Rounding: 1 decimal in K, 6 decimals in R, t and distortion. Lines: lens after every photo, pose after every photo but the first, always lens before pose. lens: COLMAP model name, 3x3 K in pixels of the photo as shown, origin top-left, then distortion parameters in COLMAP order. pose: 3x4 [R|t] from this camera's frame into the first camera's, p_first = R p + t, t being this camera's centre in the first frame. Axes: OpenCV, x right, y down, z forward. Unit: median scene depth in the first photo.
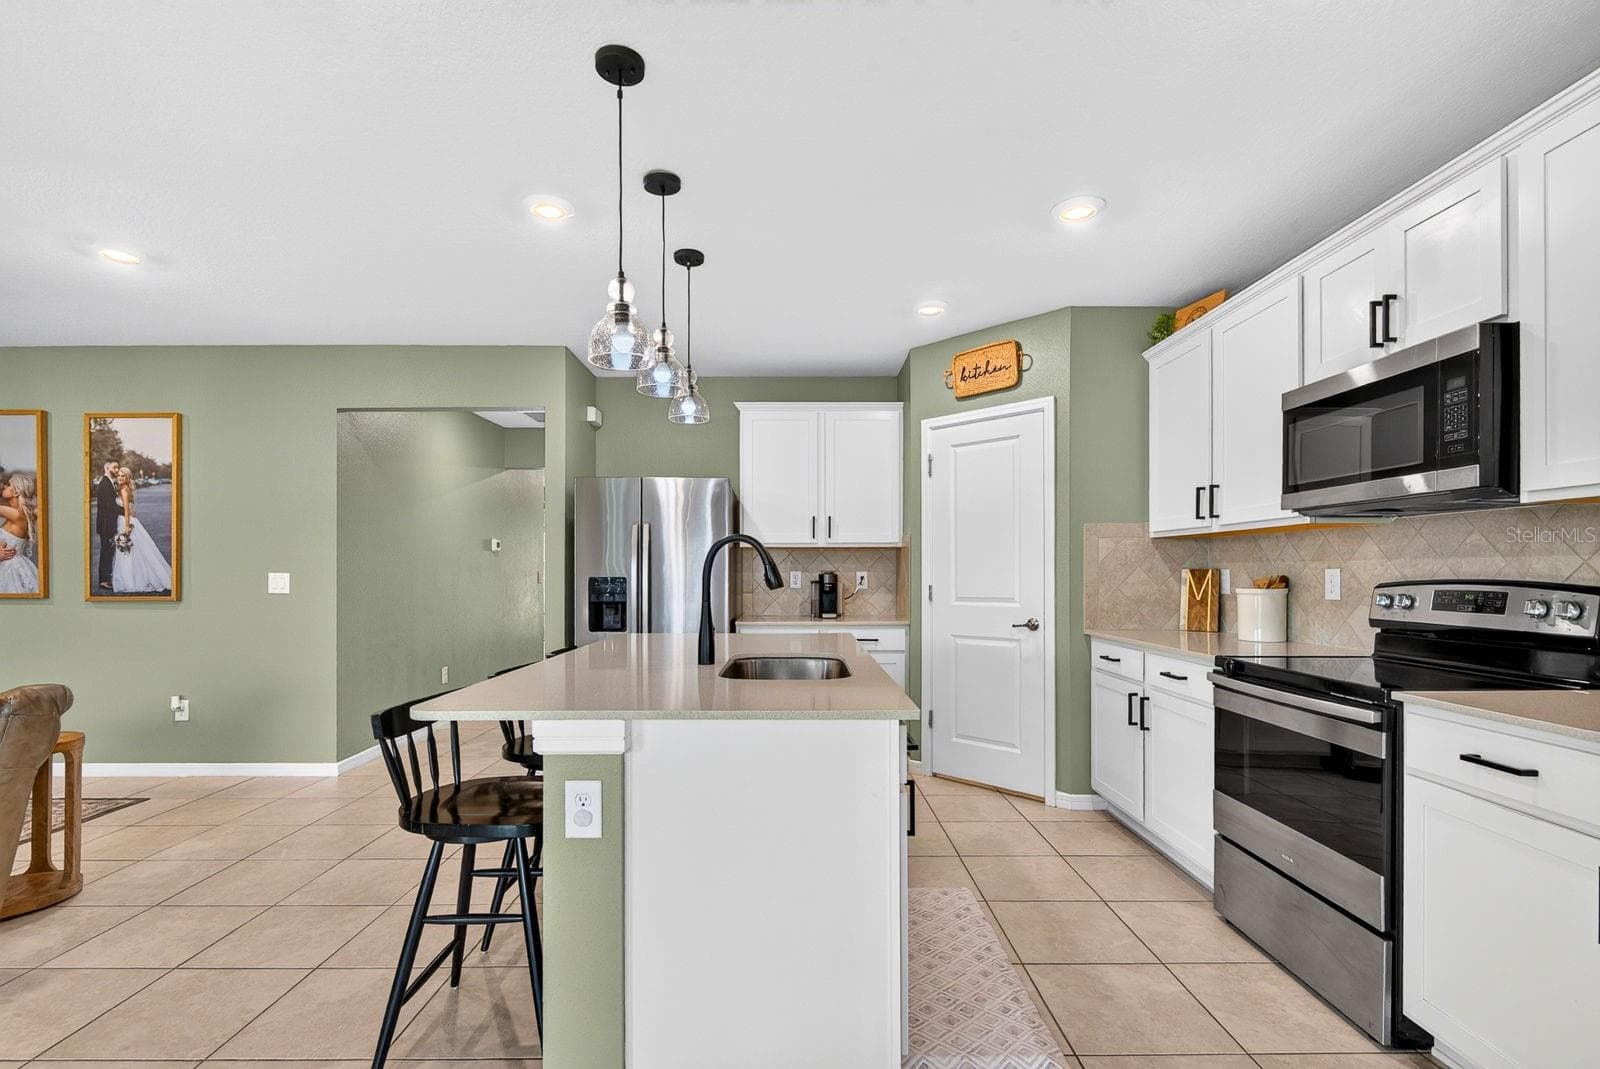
lens RADIAL K [[740.4, 0, 785.1], [0, 740.4, 576.4], [0, 0, 1]] dist [-0.000787, -0.001362]
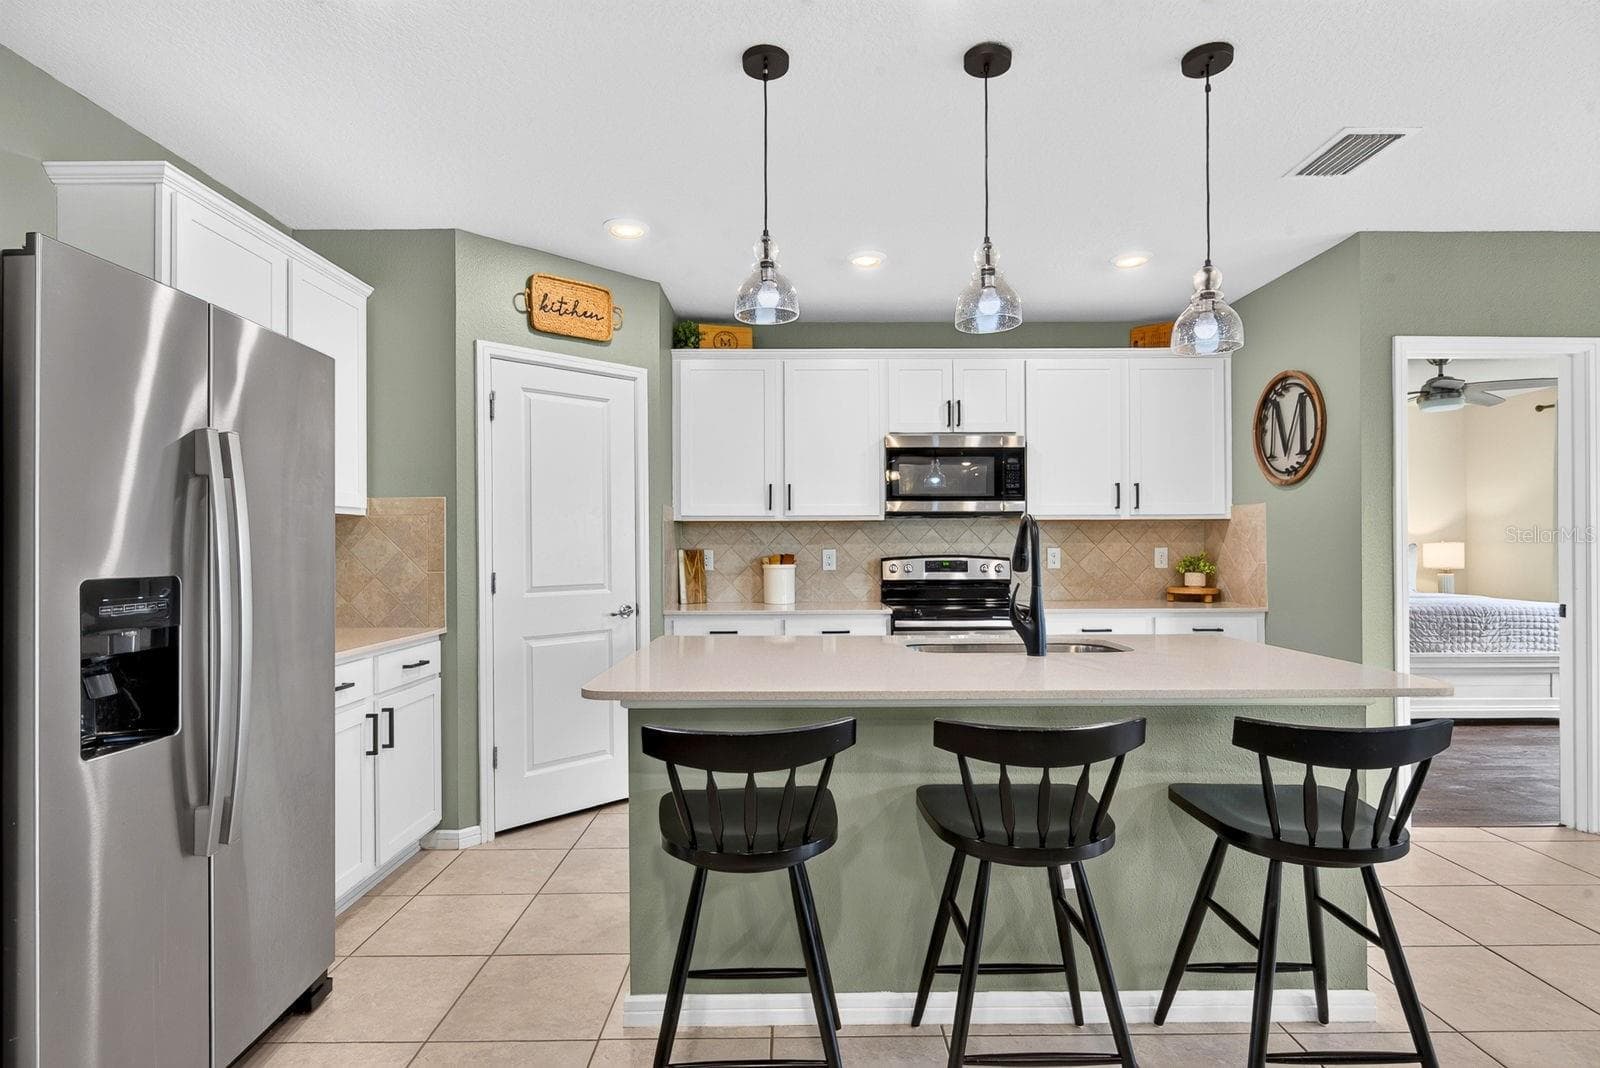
lens RADIAL K [[799.6, 0, 799.0], [0, 799.6, 548.1], [0, 0, 1]] dist [-0.003709, -0.000499]
pose [[-0.009538, 0.000015, 0.999955, -0.669783], [0.010625, 0.999944, 0.000086, -0.010511], [-0.999898, 0.010626, -0.009538, 0.813287]]
